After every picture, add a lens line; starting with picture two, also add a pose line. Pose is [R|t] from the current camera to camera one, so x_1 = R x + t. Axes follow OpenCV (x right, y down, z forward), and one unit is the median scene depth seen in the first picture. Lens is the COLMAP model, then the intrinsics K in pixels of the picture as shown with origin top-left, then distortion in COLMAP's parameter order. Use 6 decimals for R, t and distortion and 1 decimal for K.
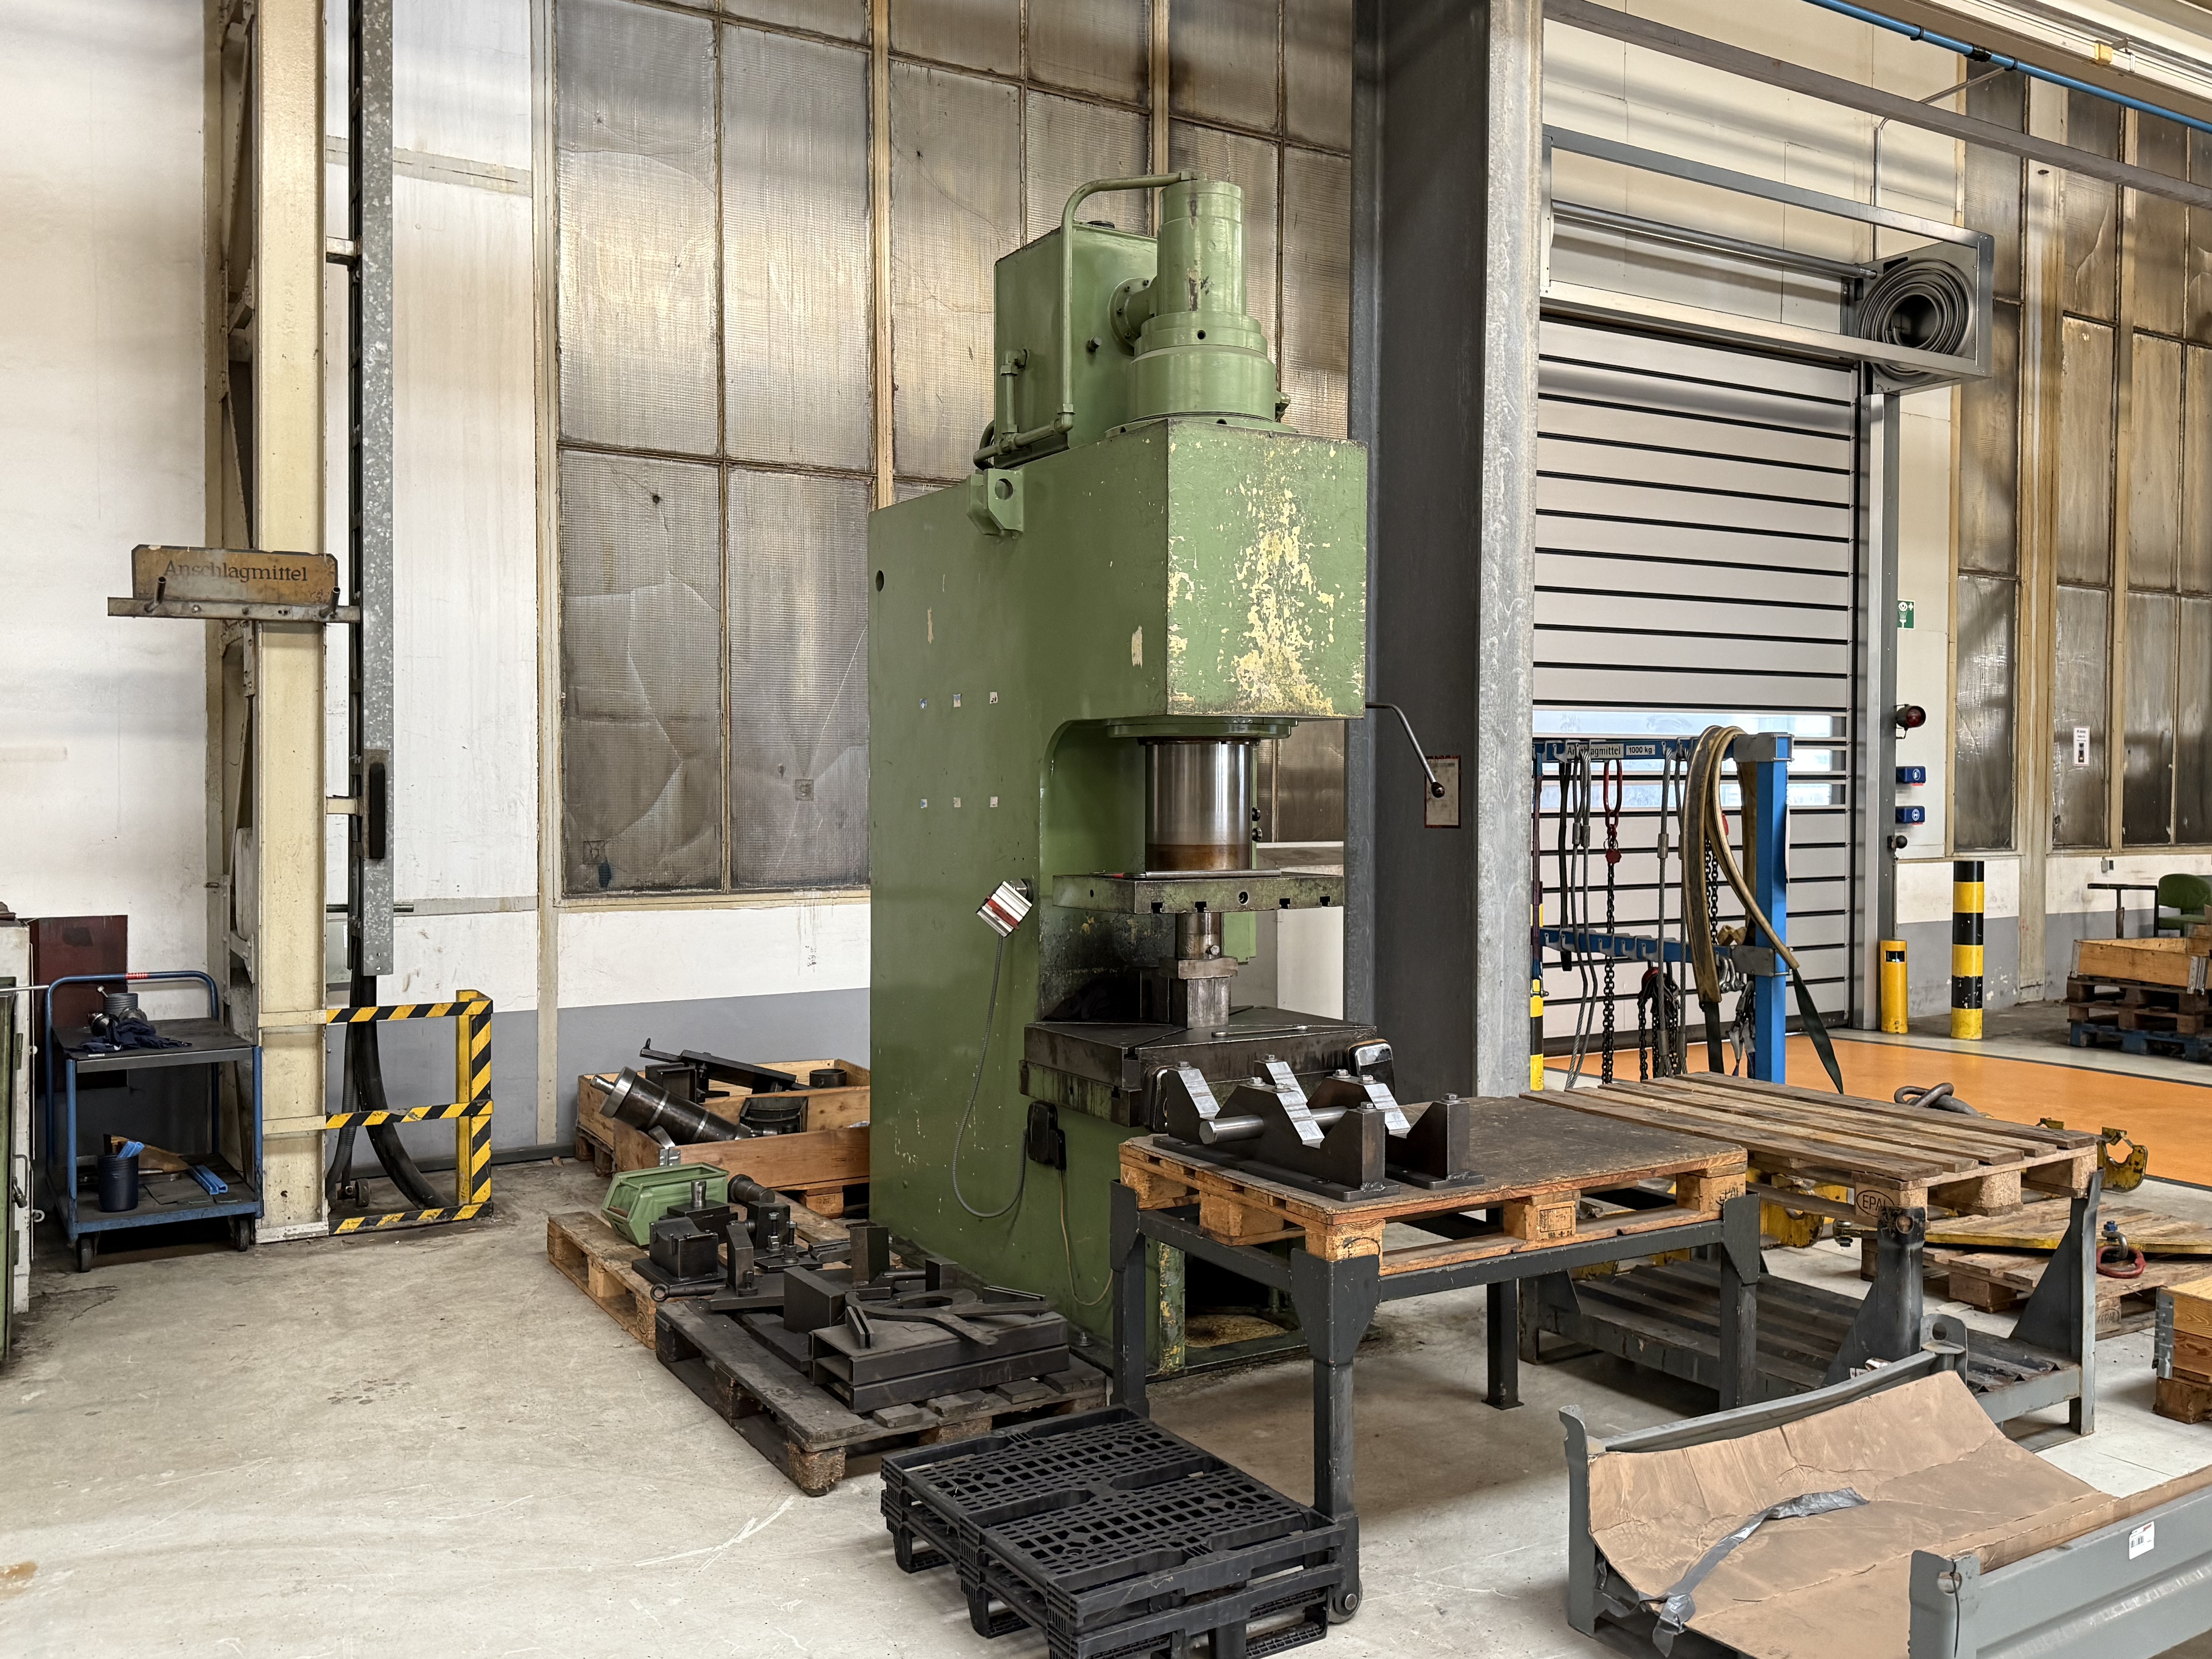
lens RADIAL K [[1837.1, 0, 1106.0], [0, 1837.1, 829.5], [0, 0, 1]] dist [0.099306, 0.001013]
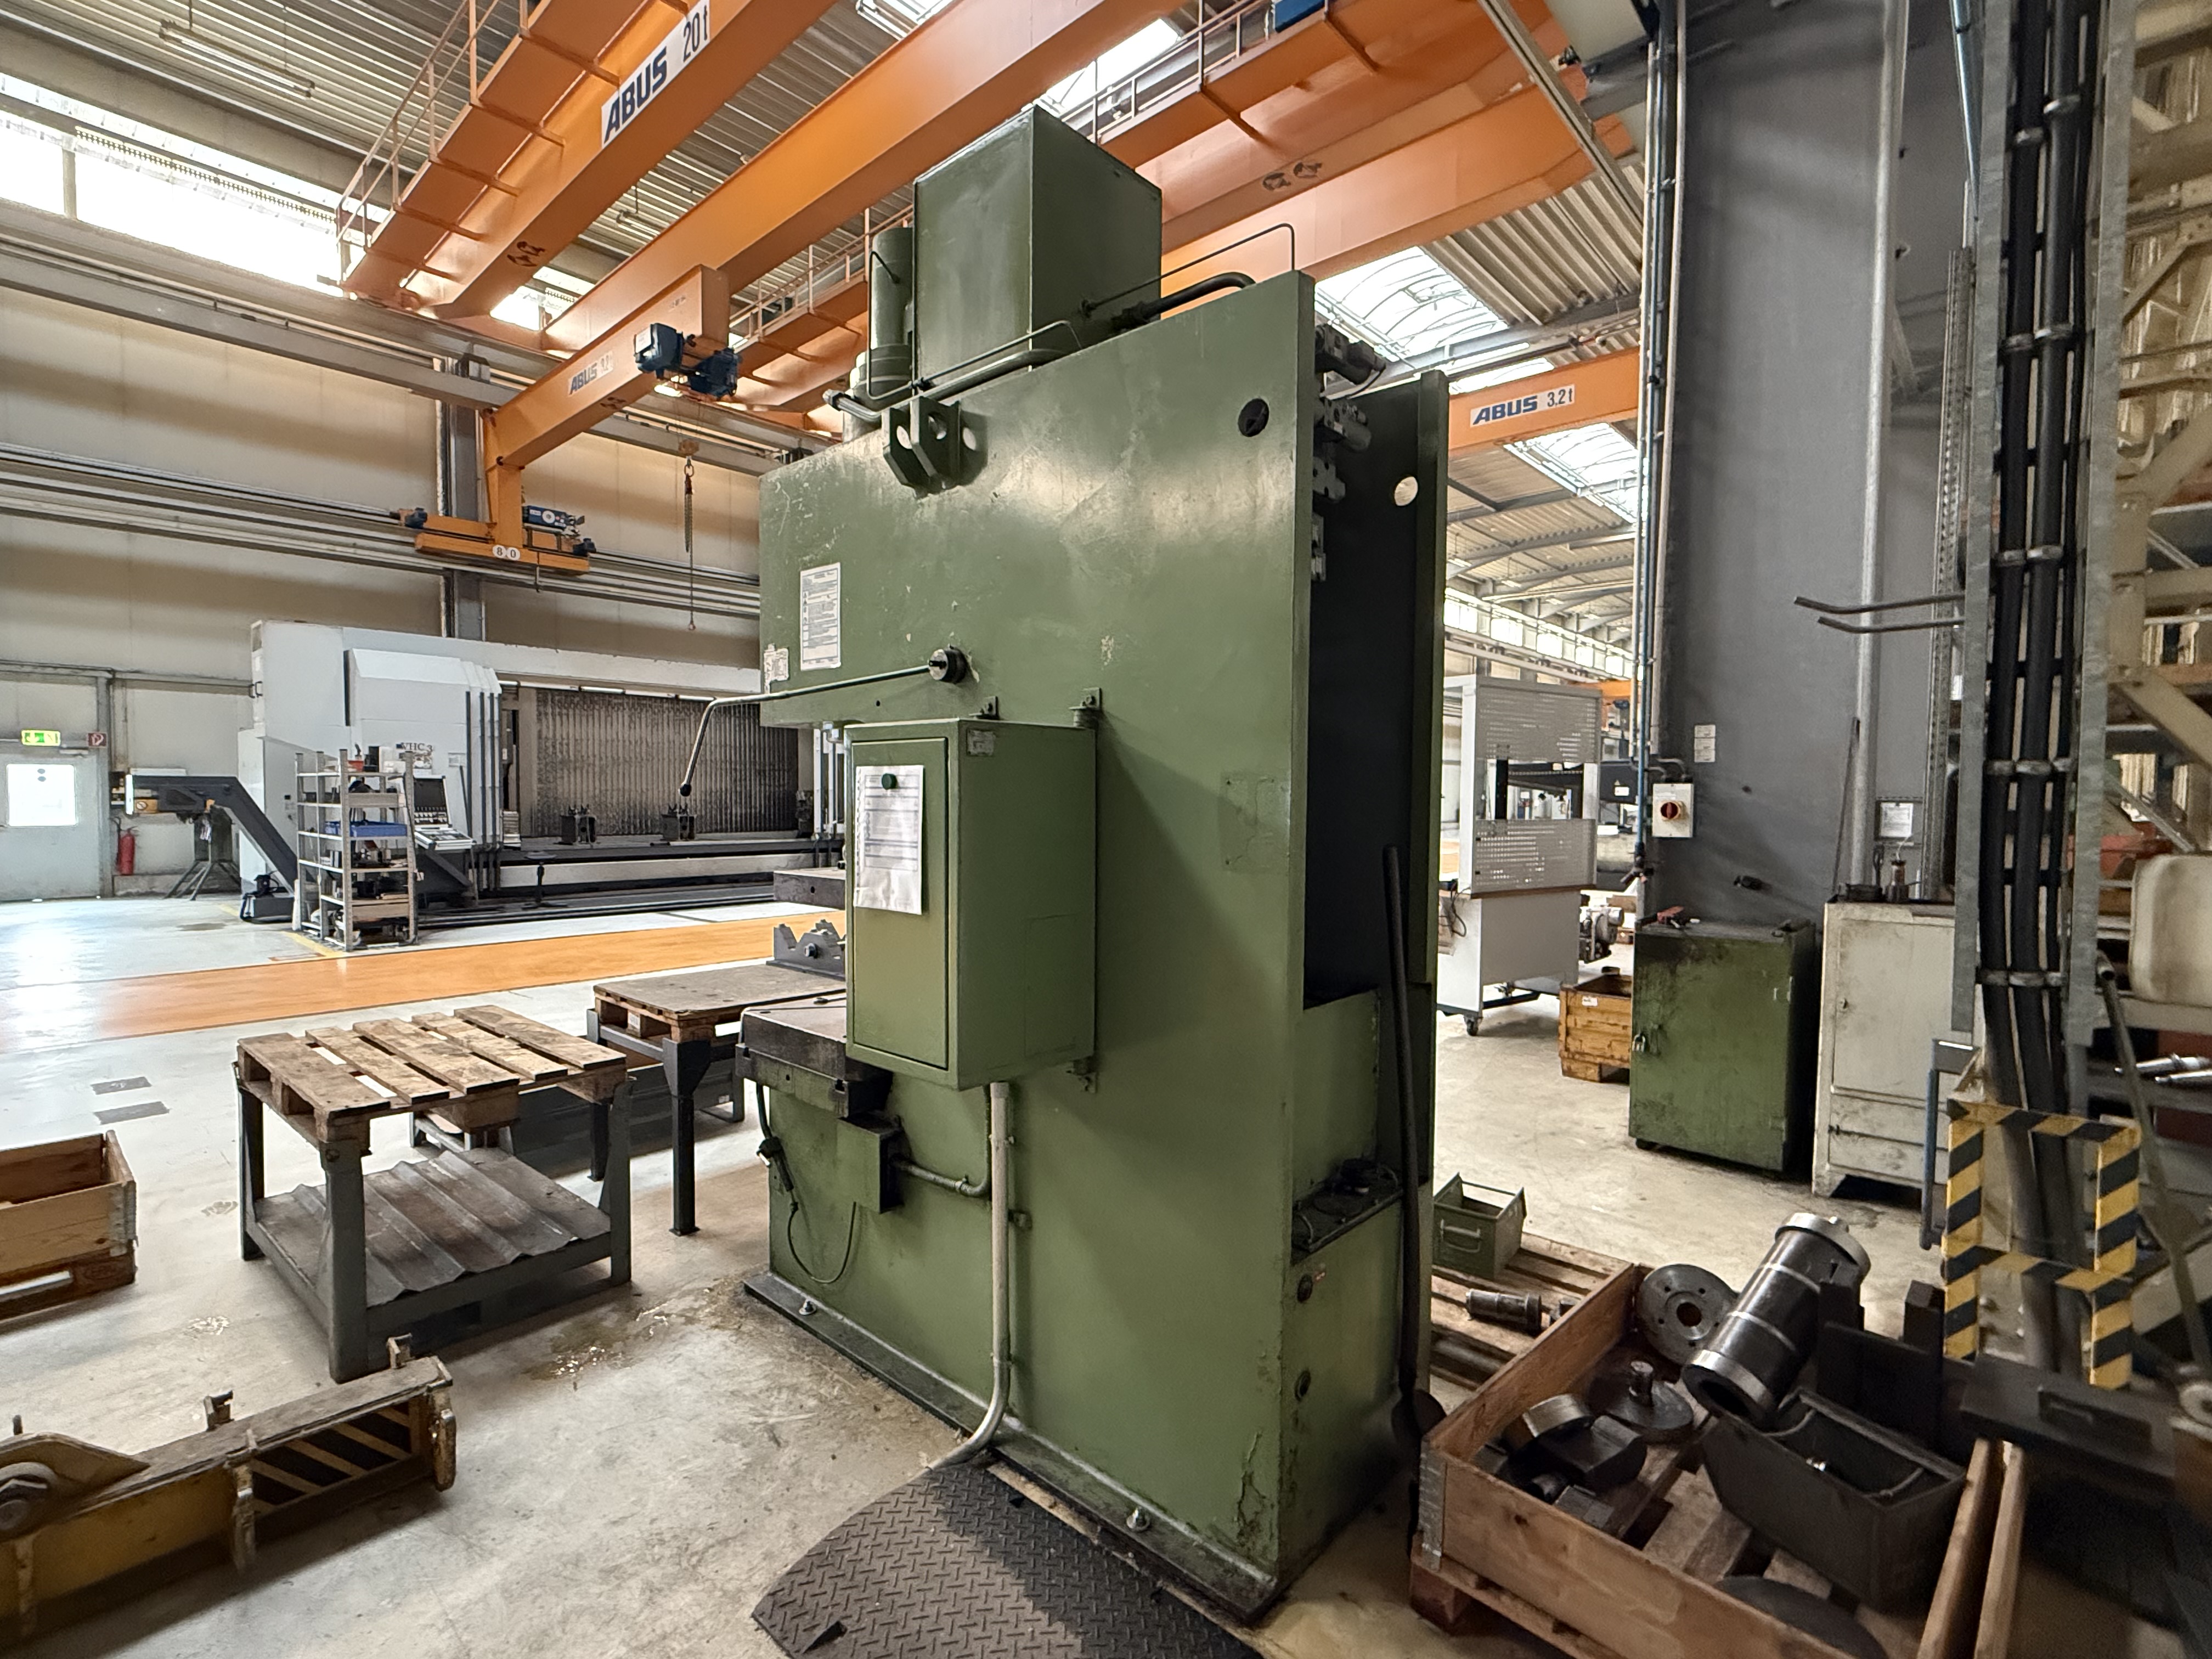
lens RADIAL K [[1020.1, 0, 1106.0], [0, 1020.1, 829.5], [0, 0, 1]] dist [-0.000066, -0.000006]
pose [[-0.959777, 0.001578, -0.280760, 0.114643], [-0.014736, 0.998323, 0.055984, -0.035651], [0.280377, 0.057869, -0.958144, 1.628208]]
